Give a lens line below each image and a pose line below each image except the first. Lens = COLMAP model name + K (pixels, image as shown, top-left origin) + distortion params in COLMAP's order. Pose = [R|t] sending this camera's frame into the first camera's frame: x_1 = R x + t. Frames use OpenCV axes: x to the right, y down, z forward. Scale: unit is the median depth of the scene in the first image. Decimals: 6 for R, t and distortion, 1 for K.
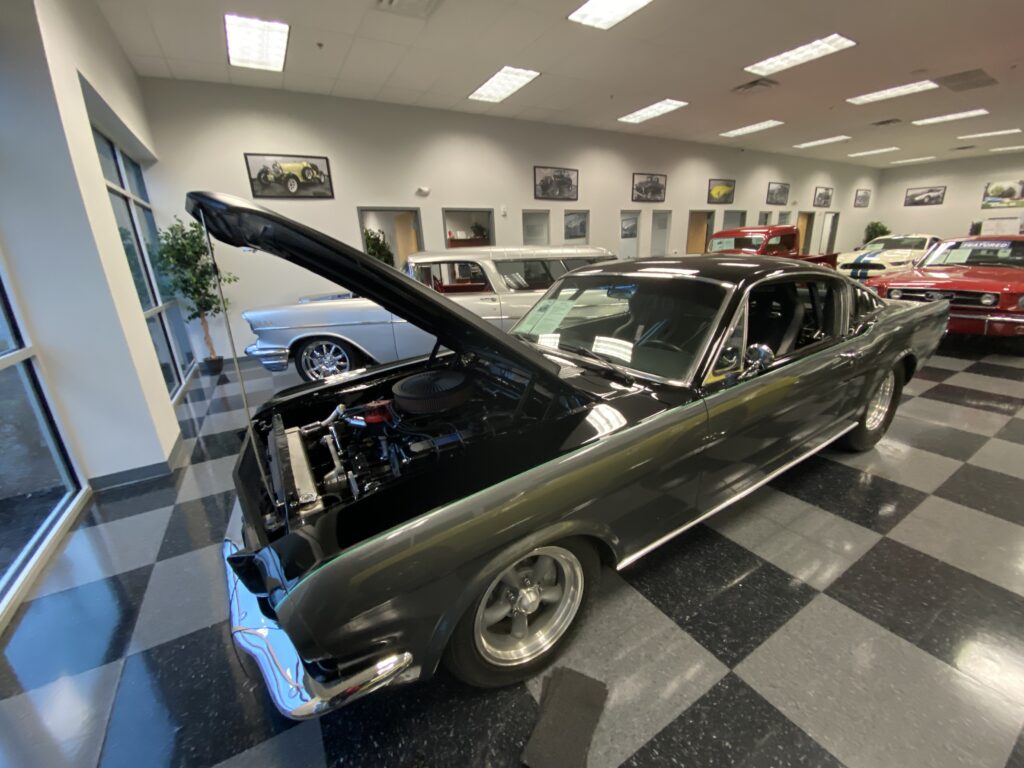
lens RADIAL K [[413.1, 0, 512.0], [0, 413.1, 384.0], [0, 0, 1]] dist [0.001781, -0.012905]
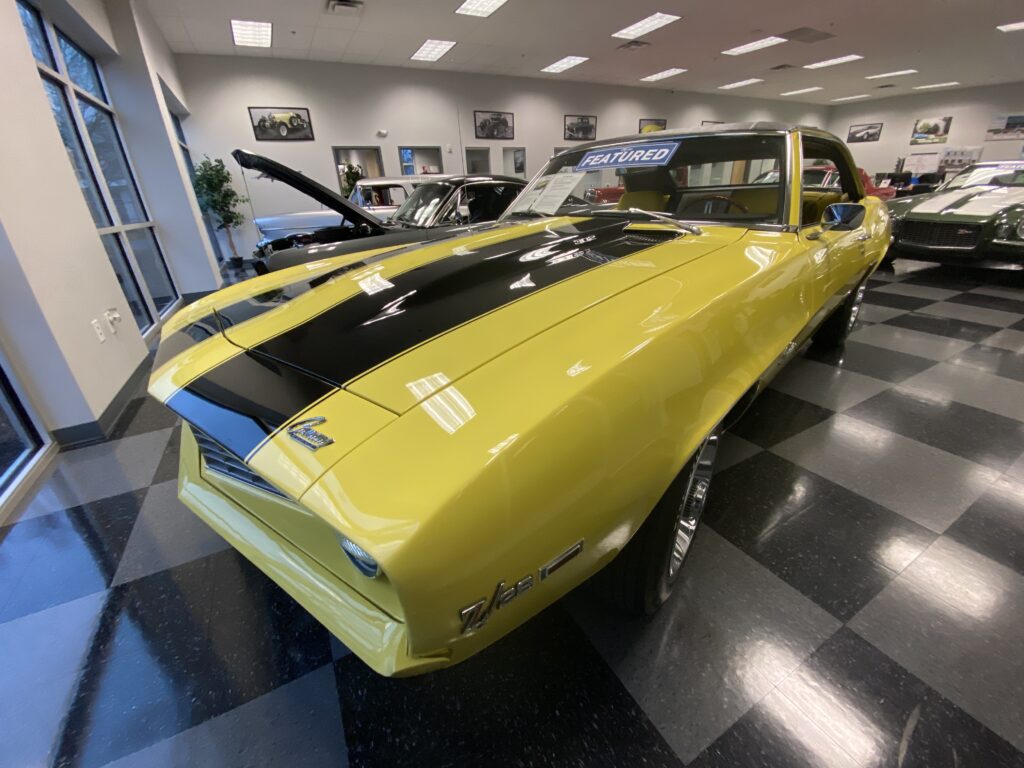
lens RADIAL K [[413.1, 0, 512.0], [0, 413.1, 384.0], [0, 0, 1]] dist [0.001781, -0.012905]
pose [[0.999347, 0.016819, -0.031975, 0.214983], [-0.012674, 0.991989, 0.125691, 0.131584], [0.033833, -0.125203, 0.991554, -0.330017]]
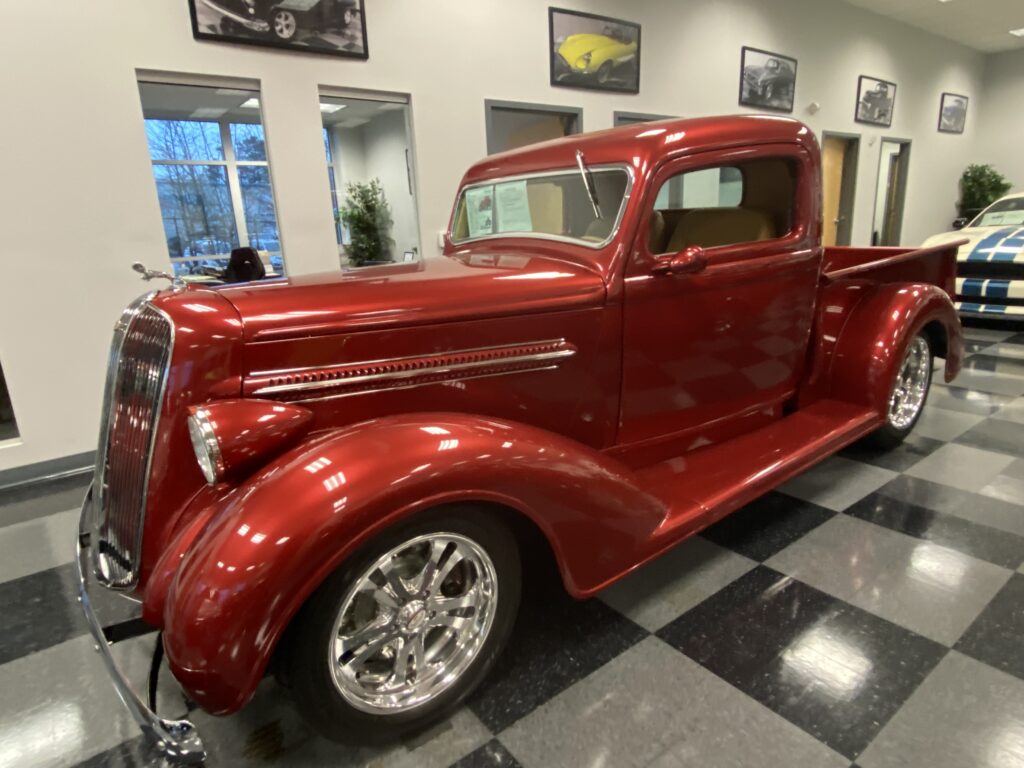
lens RADIAL K [[605.0, 0, 512.0], [0, 605.0, 384.0], [0, 0, 1]] dist [0.004333, -0.012724]
pose [[0.993420, -0.025870, 0.111570, 0.499081], [0.031466, 0.998318, -0.048696, -0.236888], [-0.110122, 0.051886, 0.992563, 0.708659]]
